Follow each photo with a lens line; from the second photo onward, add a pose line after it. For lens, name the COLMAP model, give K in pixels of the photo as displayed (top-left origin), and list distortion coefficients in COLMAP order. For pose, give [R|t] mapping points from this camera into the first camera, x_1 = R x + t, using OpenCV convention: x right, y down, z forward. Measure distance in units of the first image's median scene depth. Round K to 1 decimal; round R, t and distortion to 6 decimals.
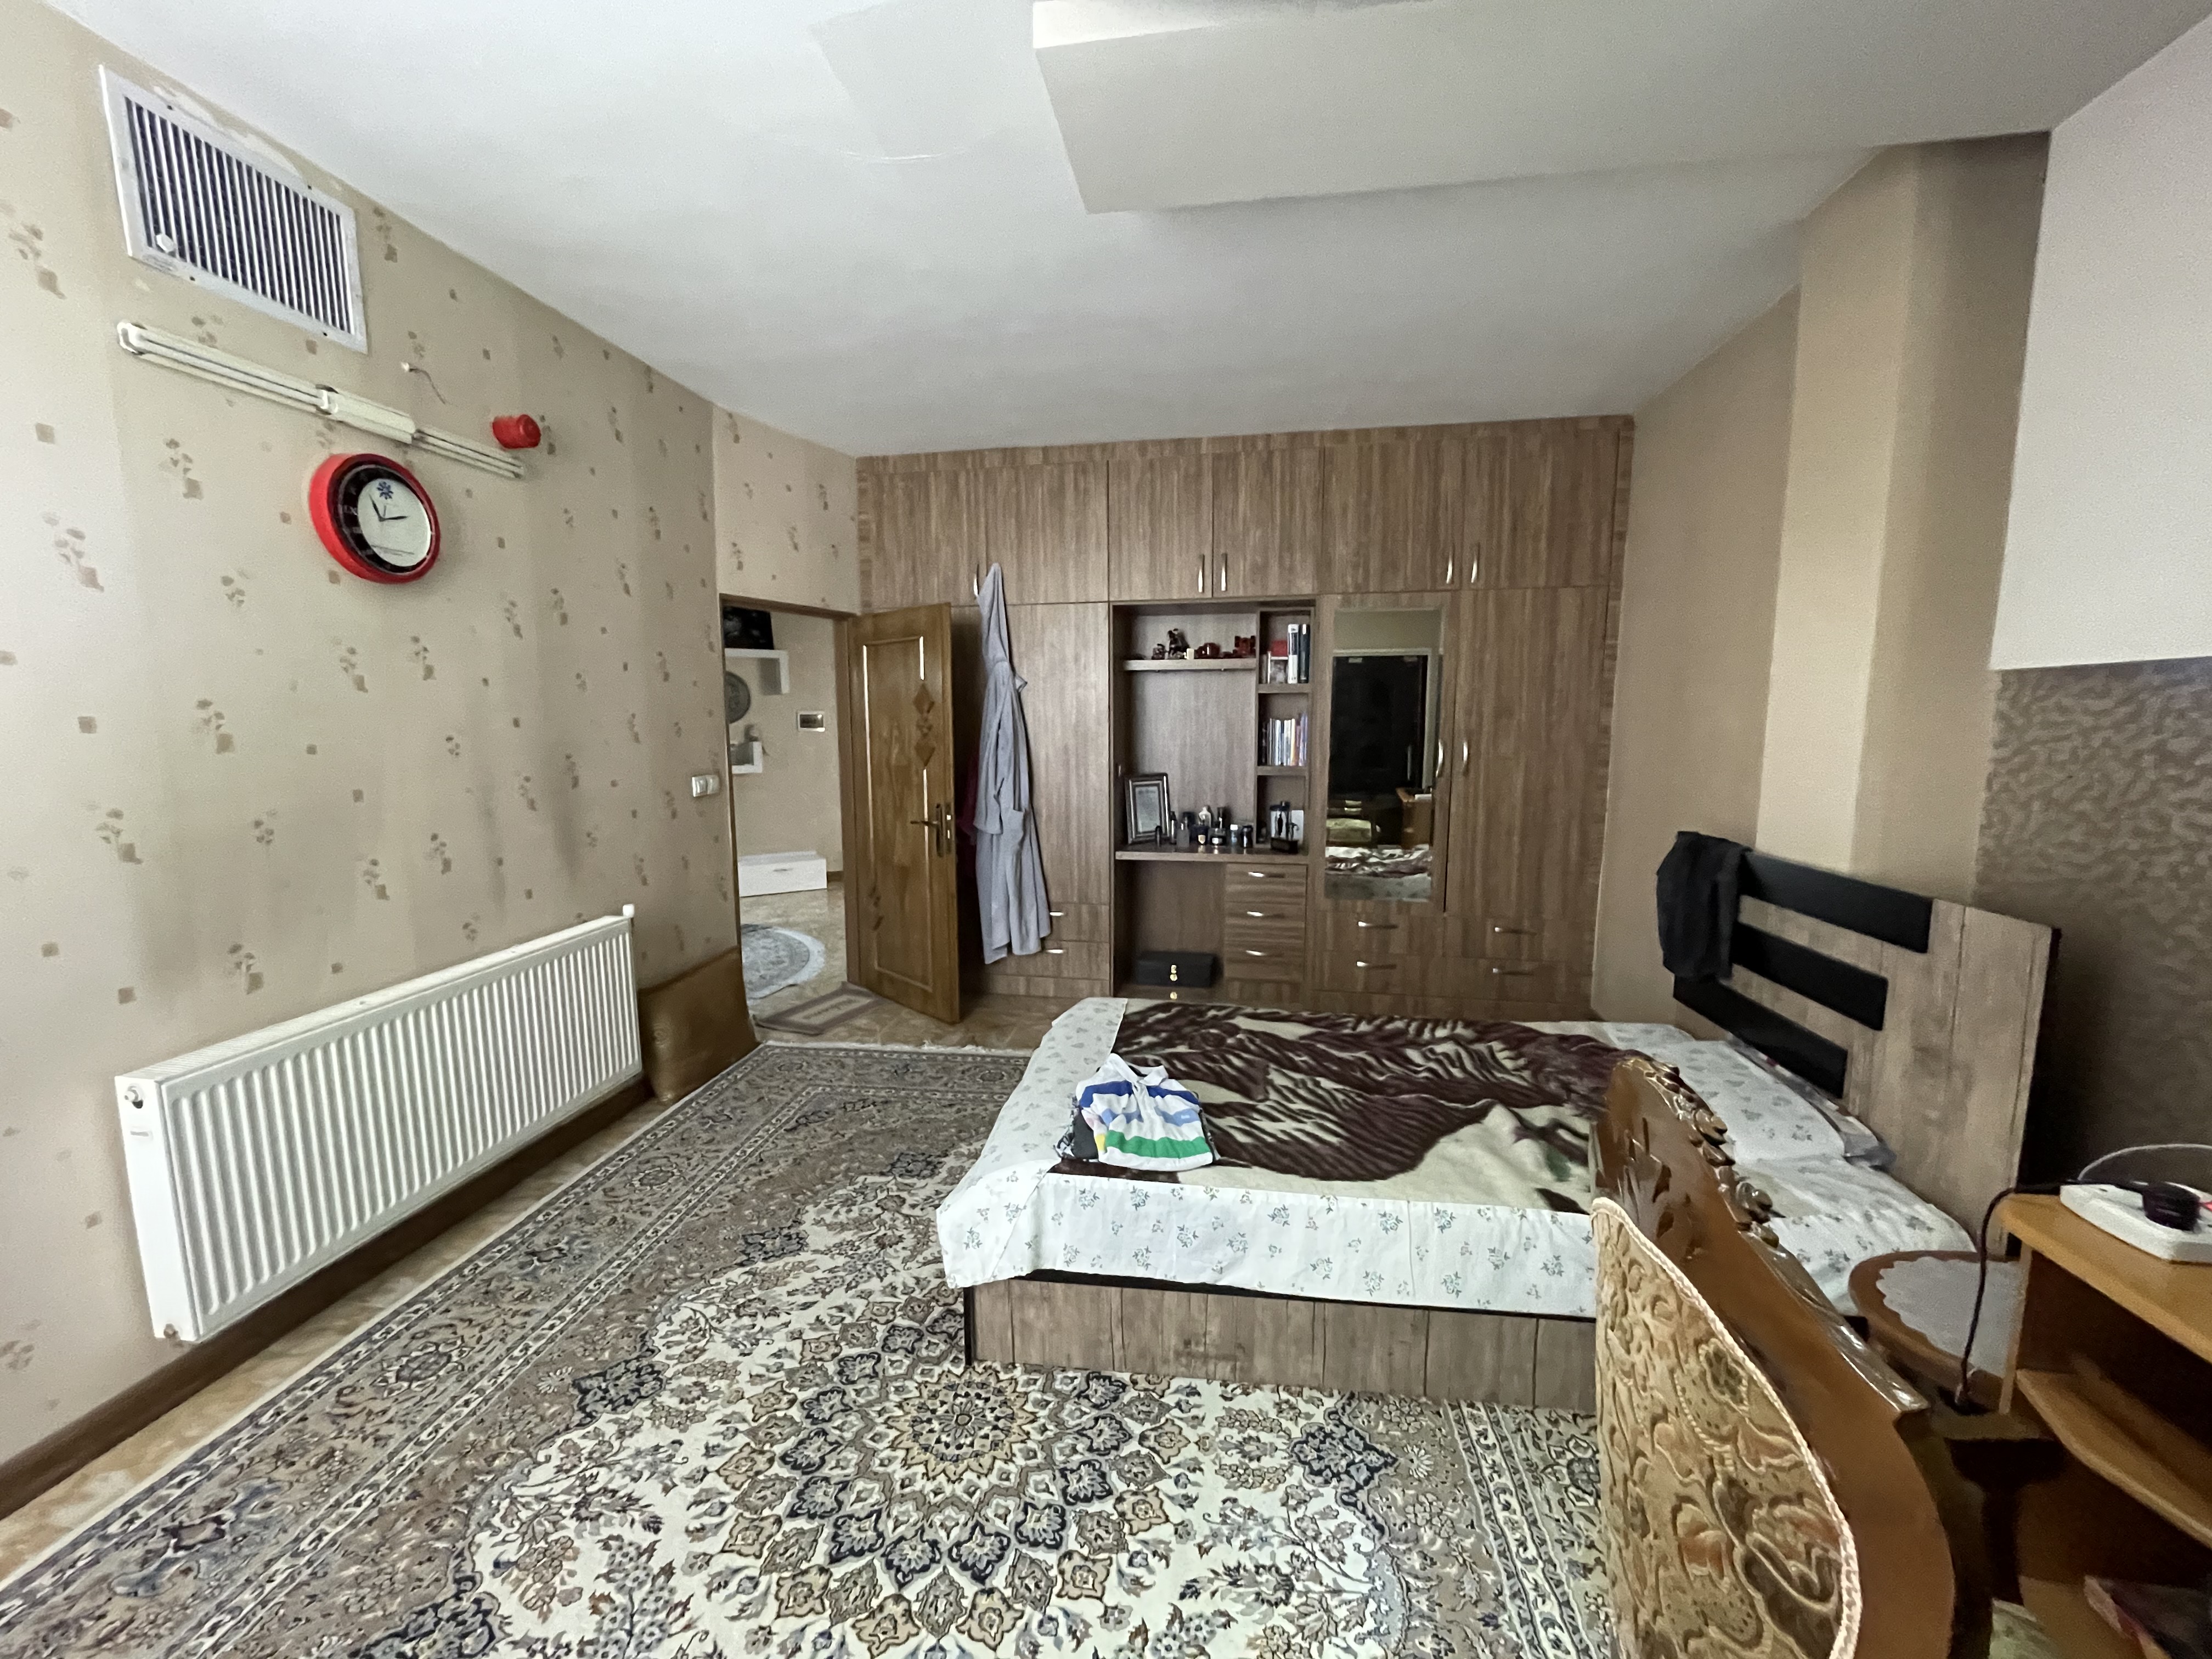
lens RADIAL K [[886.1, 0, 1107.0], [0, 886.1, 834.4], [0, 0, 1]] dist [-0.000310, 0.000946]
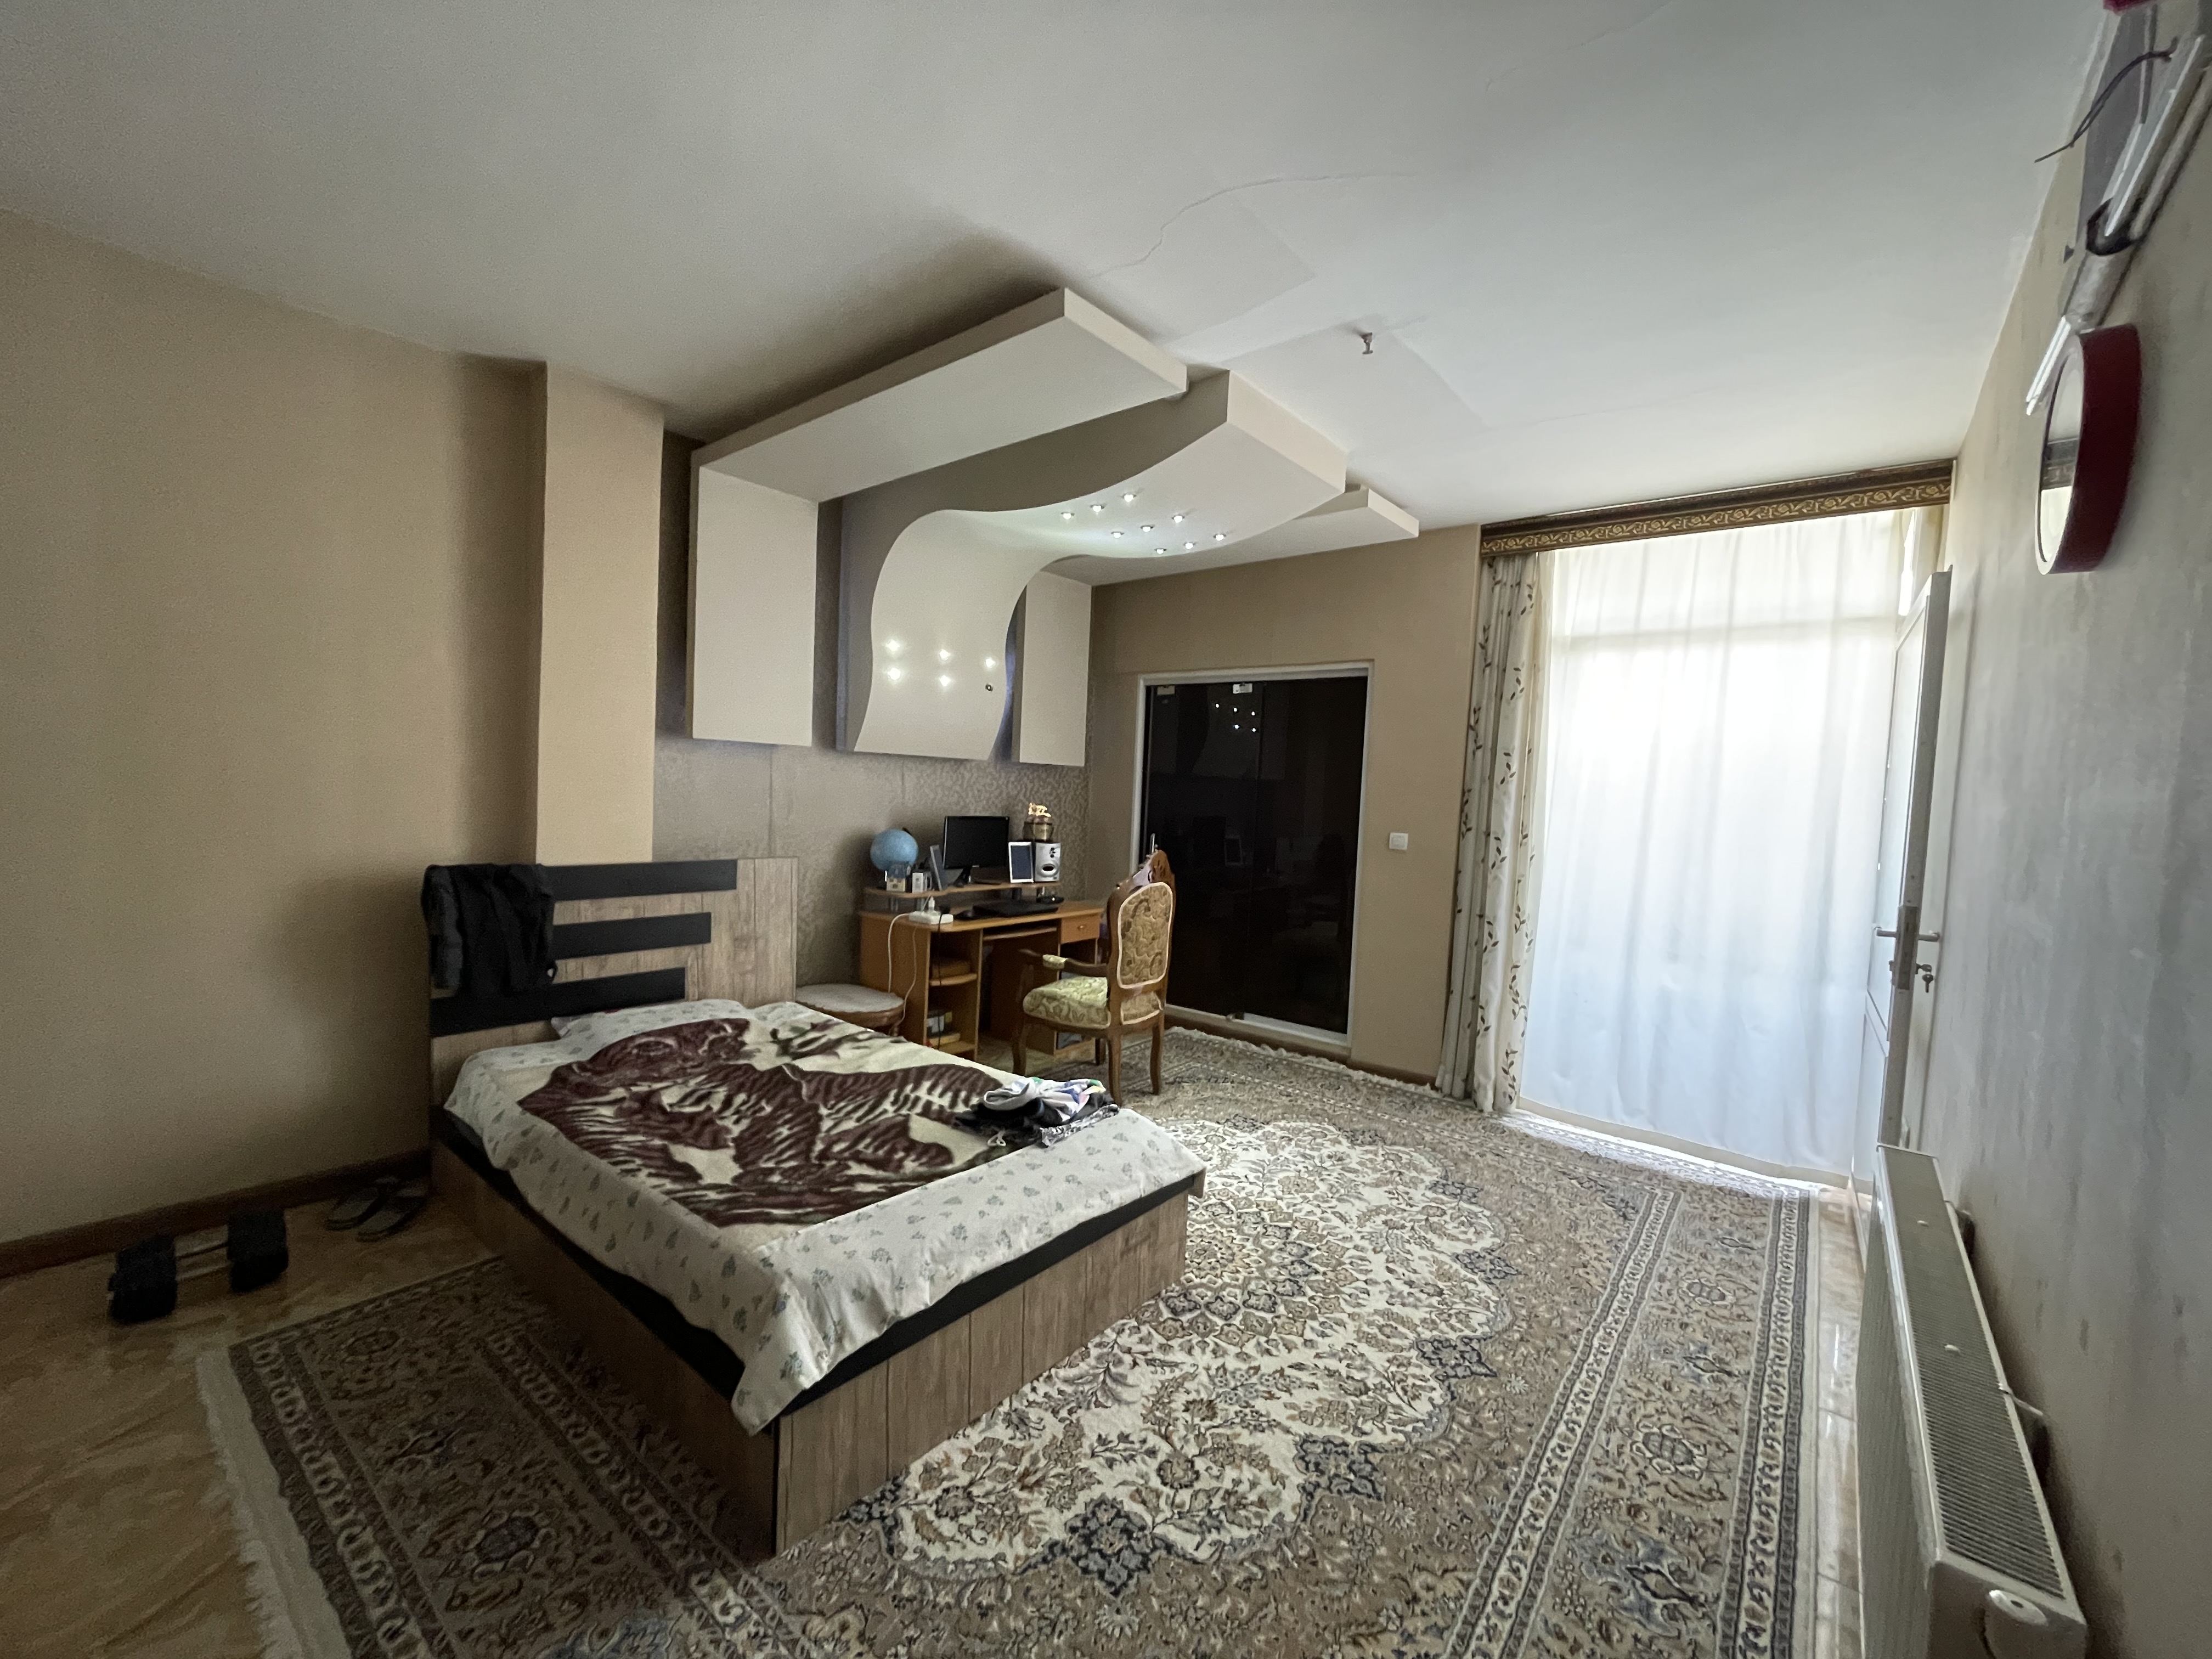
lens RADIAL K [[886.1, 0, 1107.0], [0, 886.1, 834.4], [0, 0, 1]] dist [-0.000310, 0.000946]
pose [[-0.847151, -0.068805, 0.526878, -0.630835], [0.021851, 0.986231, 0.163926, -0.233959], [-0.530902, 0.150383, -0.833983, 1.828881]]
